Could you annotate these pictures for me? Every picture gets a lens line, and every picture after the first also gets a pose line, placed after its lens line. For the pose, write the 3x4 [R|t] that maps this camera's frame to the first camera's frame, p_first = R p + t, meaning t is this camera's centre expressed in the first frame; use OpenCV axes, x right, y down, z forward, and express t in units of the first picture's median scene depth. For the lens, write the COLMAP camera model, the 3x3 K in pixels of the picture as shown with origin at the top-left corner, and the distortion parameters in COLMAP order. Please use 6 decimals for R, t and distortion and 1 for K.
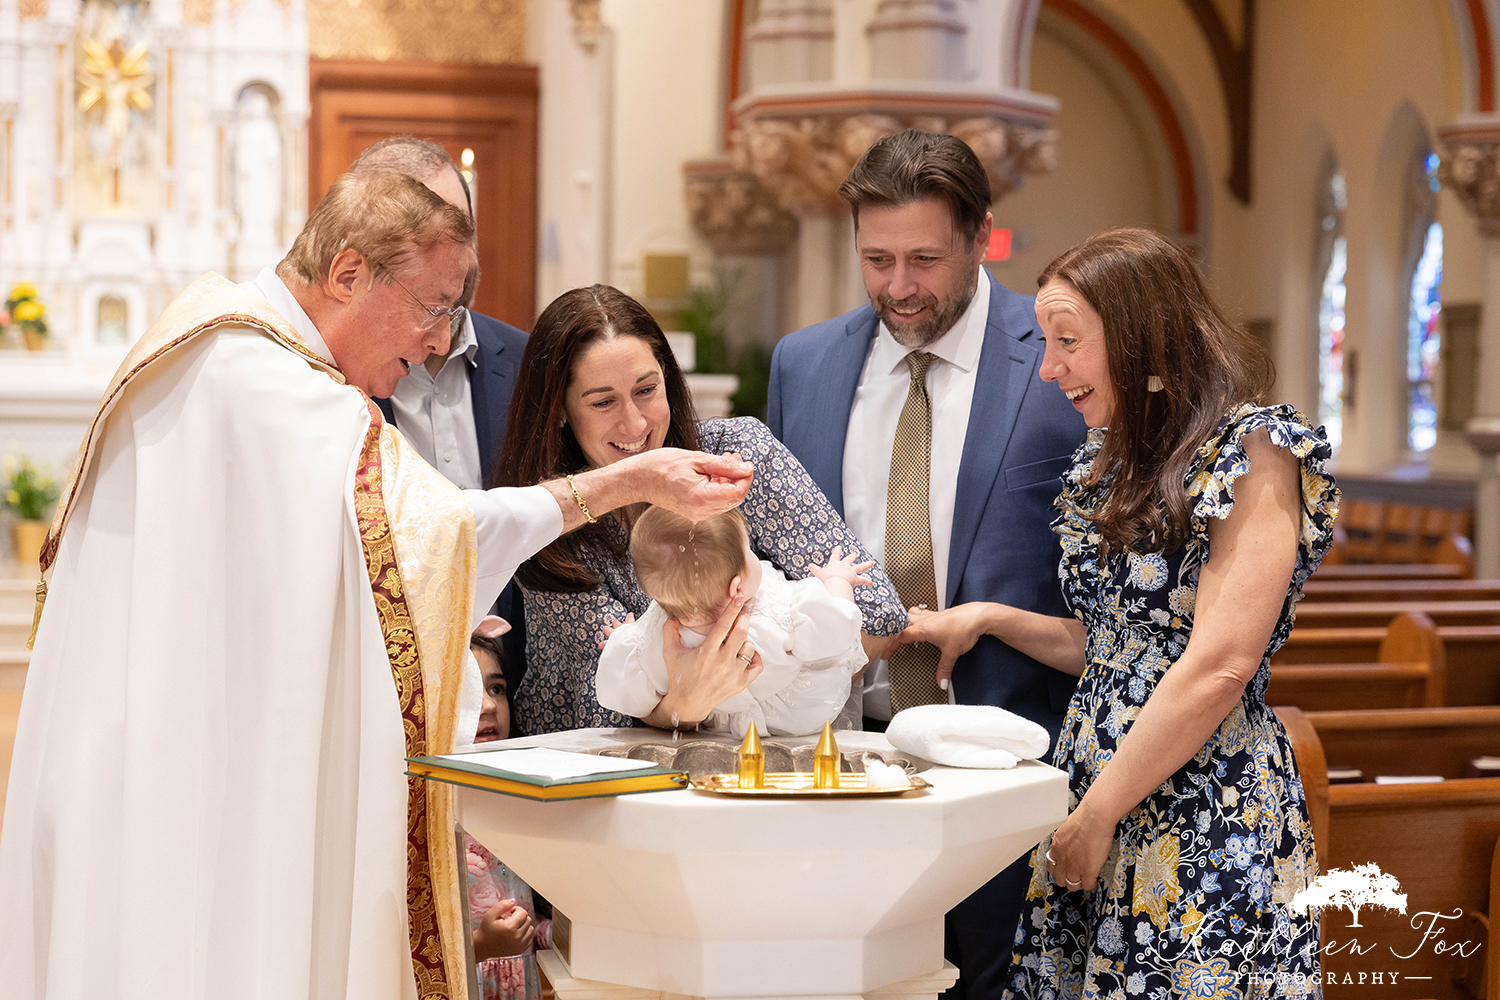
lens RADIAL K [[2945.2, 0, 750.0], [0, 2945.2, 500.0], [0, 0, 1]] dist [0.209465, -1.606575]
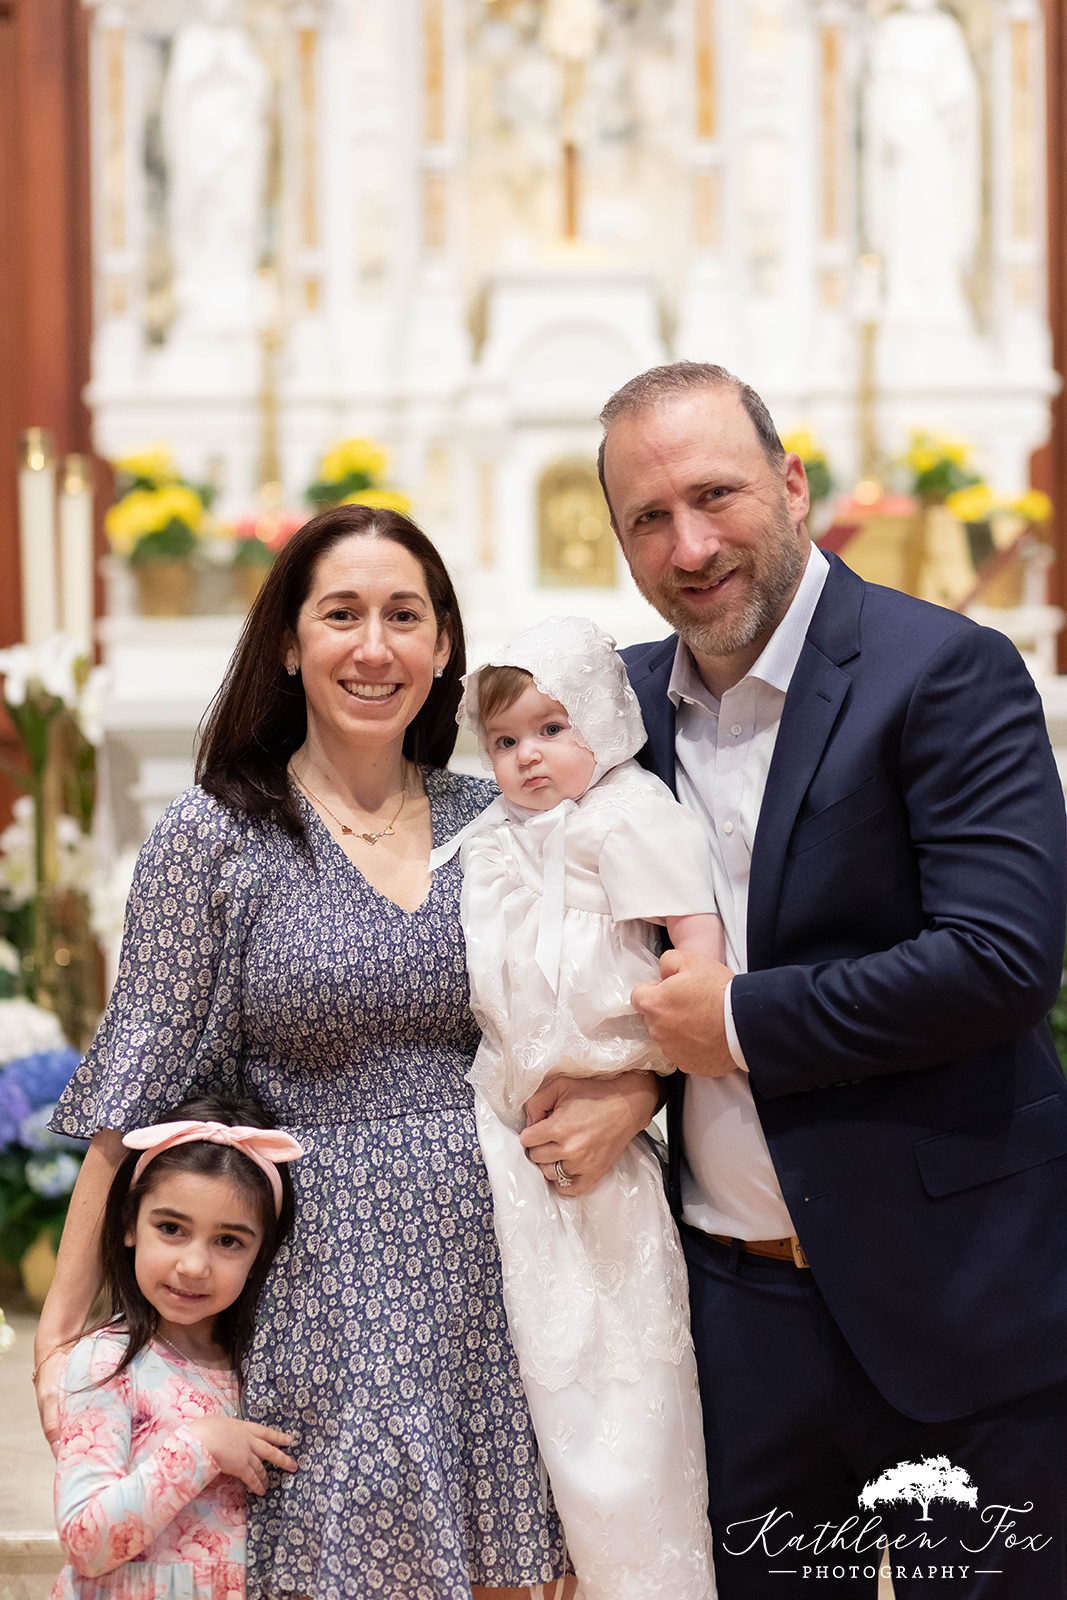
lens RADIAL K [[3976.2, 0, 533.5], [0, 3976.2, 800.0], [0, 0, 1]] dist [0.168410, 0.224026]
pose [[0.985203, -0.020842, -0.170117, -0.129498], [0.019574, 0.999767, -0.009124, -0.019459], [0.170268, 0.005659, 0.985382, 0.471841]]
